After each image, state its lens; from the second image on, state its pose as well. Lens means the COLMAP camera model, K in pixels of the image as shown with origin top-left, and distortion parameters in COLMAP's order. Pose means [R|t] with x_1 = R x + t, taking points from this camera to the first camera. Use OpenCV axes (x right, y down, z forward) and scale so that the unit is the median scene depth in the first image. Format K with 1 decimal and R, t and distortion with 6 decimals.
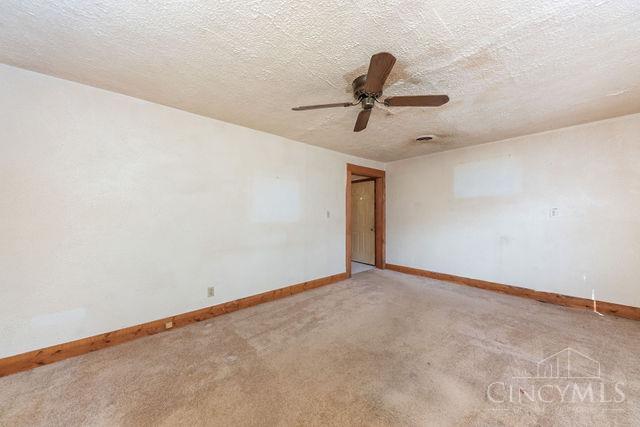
lens RADIAL K [[222.9, 0, 320.0], [0, 222.9, 212.1], [0, 0, 1]] dist [0.002584, 0.000024]
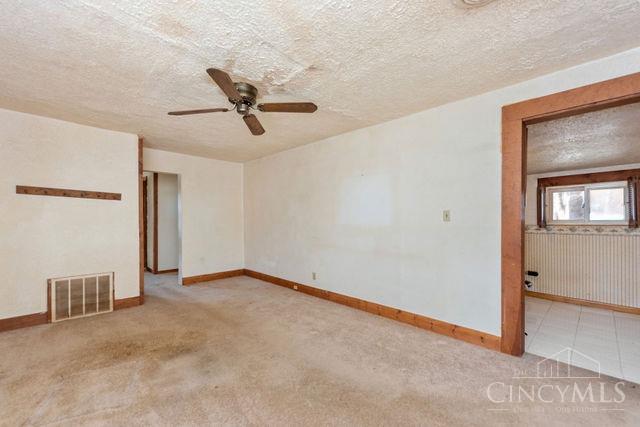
lens RADIAL K [[264.9, 0, 320.4], [0, 264.9, 217.2], [0, 0, 1]] dist [-0.000484, -0.000359]
pose [[0.072075, 0.000121, -0.997399, 0.709410], [0.013446, 0.999909, 0.001093, 0.008844], [0.997309, -0.013490, 0.072067, 0.624298]]
